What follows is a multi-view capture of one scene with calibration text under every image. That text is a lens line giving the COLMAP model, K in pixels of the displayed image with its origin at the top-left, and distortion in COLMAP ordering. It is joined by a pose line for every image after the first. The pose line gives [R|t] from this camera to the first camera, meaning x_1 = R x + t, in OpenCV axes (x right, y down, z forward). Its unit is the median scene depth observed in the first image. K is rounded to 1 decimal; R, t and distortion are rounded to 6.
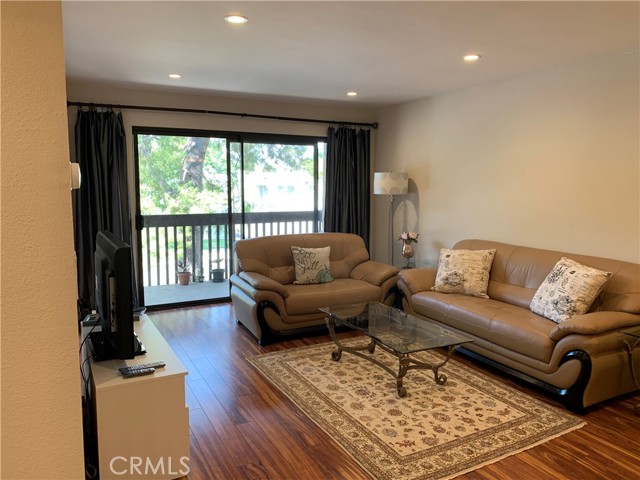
lens RADIAL K [[488.5, 0, 319.8], [0, 488.5, 238.9], [0, 0, 1]] dist [0.032003, -0.023959]
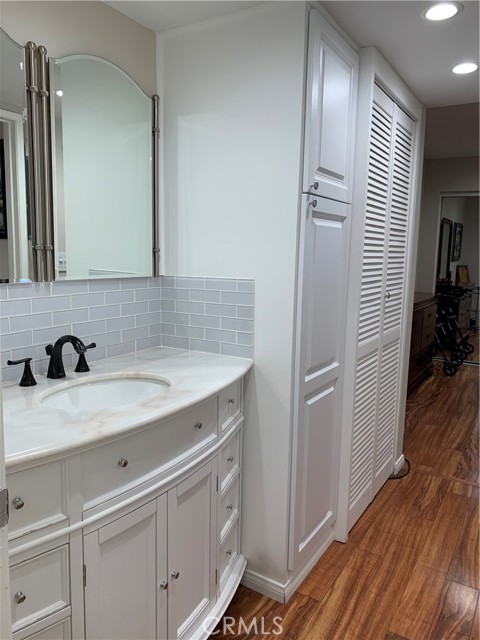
lens RADIAL K [[488.5, 0, 241.7], [0, 488.5, 316.9], [0, 0, 1]] dist [0.032003, -0.023959]
pose [[0.517918, 0.117269, -0.847354, 0.311007], [-0.107462, 0.991631, 0.071554, 0.009725], [0.848654, 0.053999, 0.526185, 0.313787]]
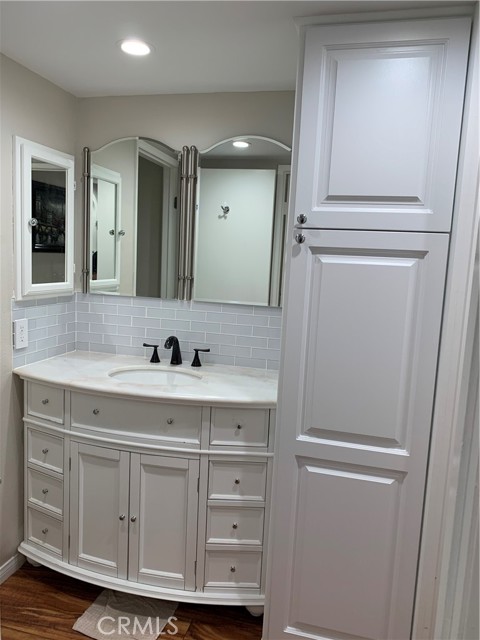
lens RADIAL K [[488.5, 0, 243.8], [0, 488.5, 316.9], [0, 0, 1]] dist [0.032003, -0.023959]
pose [[-0.656609, 0.049069, -0.752633, 0.282124], [-0.137685, 0.973315, 0.183575, -0.087783], [0.741557, 0.224164, -0.632332, 0.922894]]
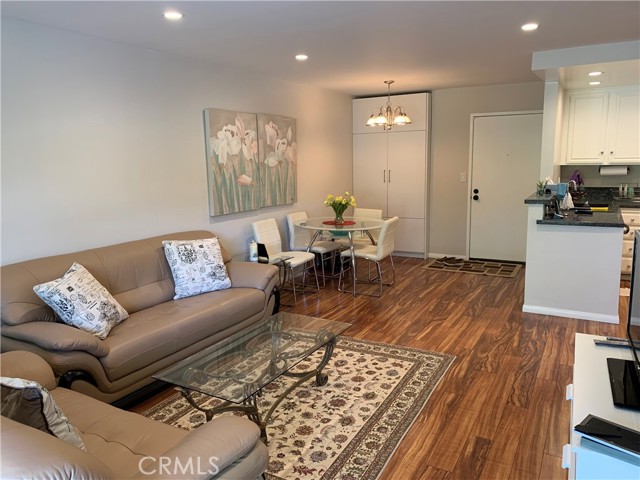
lens RADIAL K [[488.5, 0, 318.5], [0, 488.5, 239.6], [0, 0, 1]] dist [0.032003, -0.023959]
pose [[-0.548993, -0.143175, 0.823473, -0.641288], [0.113102, 0.963432, 0.242912, -0.217425], [-0.828139, 0.226493, -0.512724, 1.532015]]
